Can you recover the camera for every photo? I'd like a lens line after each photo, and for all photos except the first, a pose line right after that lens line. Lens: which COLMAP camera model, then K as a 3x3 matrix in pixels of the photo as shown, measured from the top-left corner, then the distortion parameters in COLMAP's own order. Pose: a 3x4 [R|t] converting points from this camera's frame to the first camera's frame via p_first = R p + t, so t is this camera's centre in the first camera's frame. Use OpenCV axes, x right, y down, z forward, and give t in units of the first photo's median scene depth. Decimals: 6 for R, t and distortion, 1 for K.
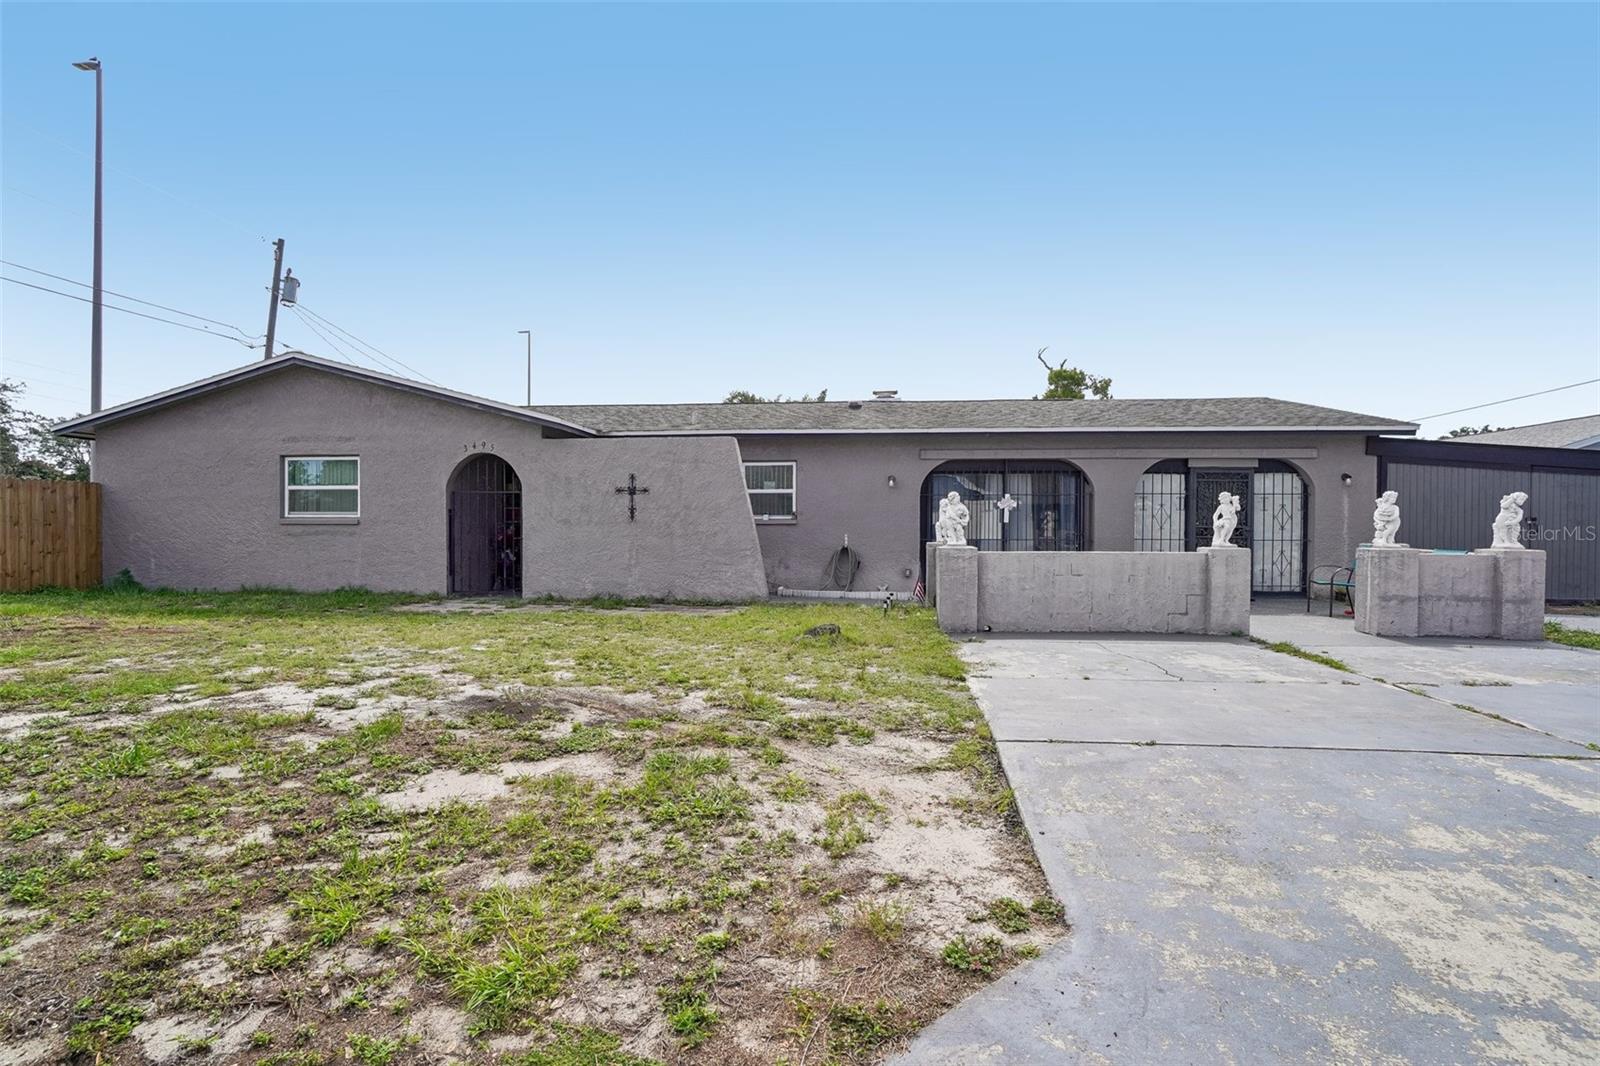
lens RADIAL K [[781.7, 0, 797.4], [0, 781.7, 534.0], [0, 0, 1]] dist [-0.024301, 0.001091]
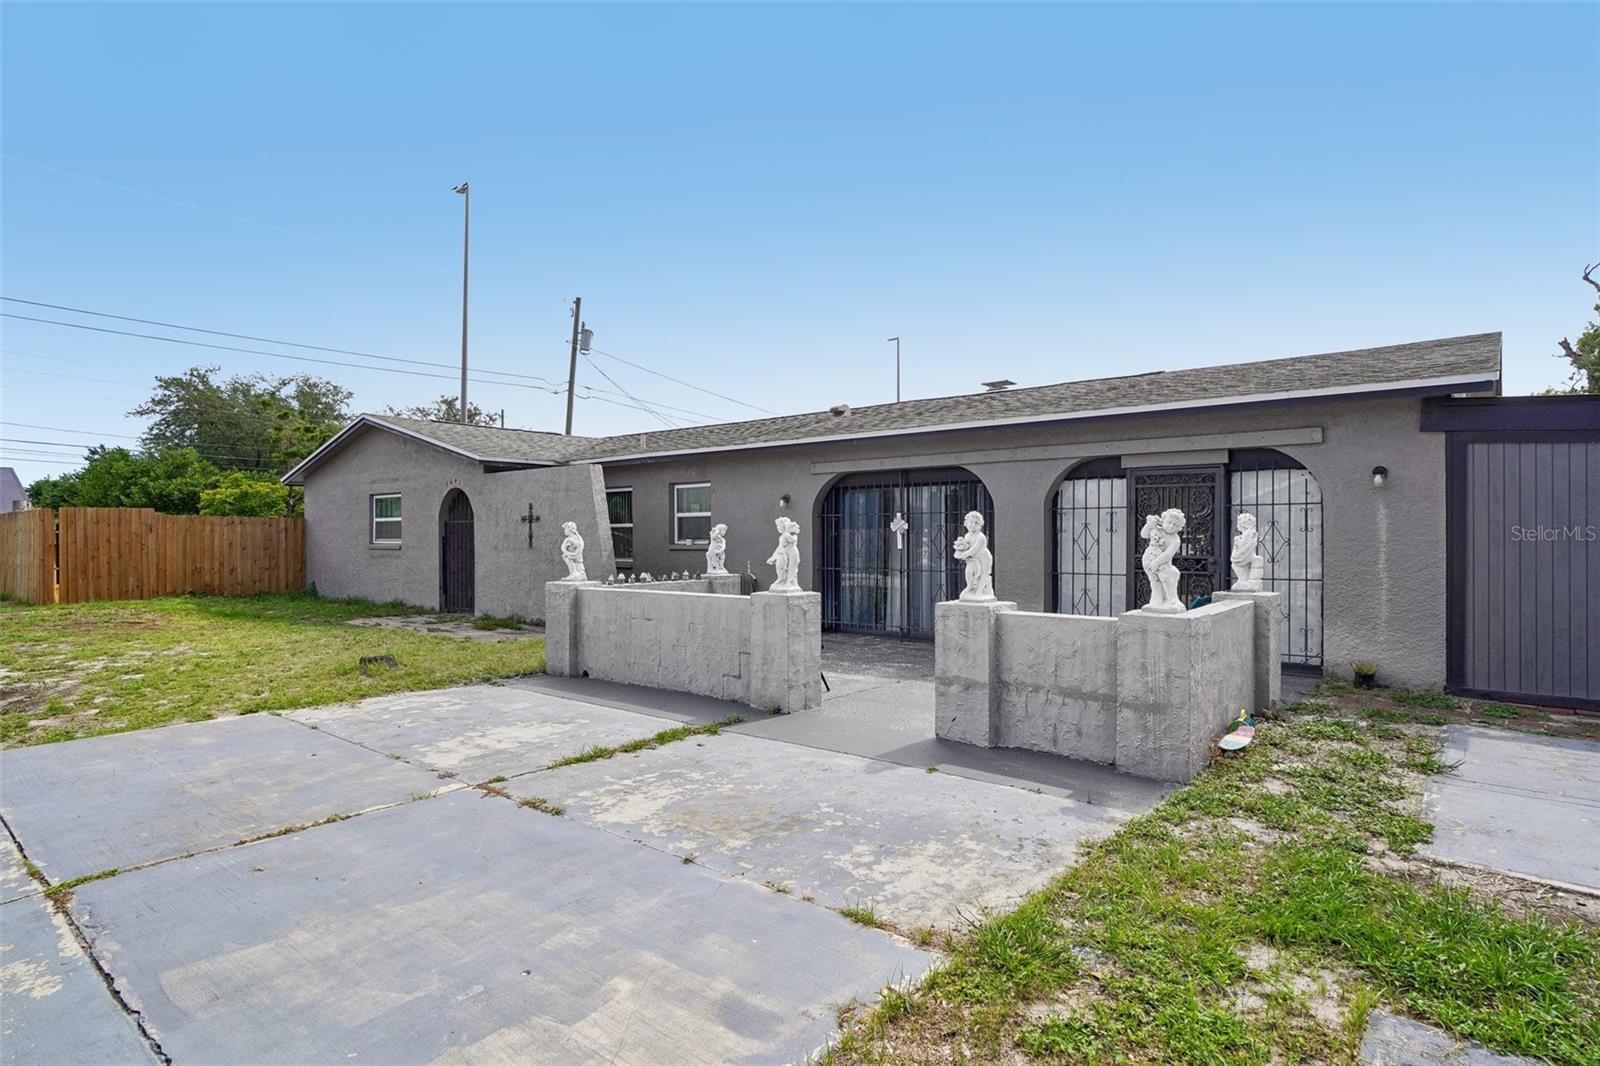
lens RADIAL K [[876.5, 0, 796.8], [0, 876.5, 532.1], [0, 0, 1]] dist [-0.008696, -0.000811]
pose [[0.820242, -0.007681, -0.571965, 0.738587], [-0.000023, 0.999909, -0.013461, -0.020968], [0.572017, 0.011054, 0.820168, 0.221922]]
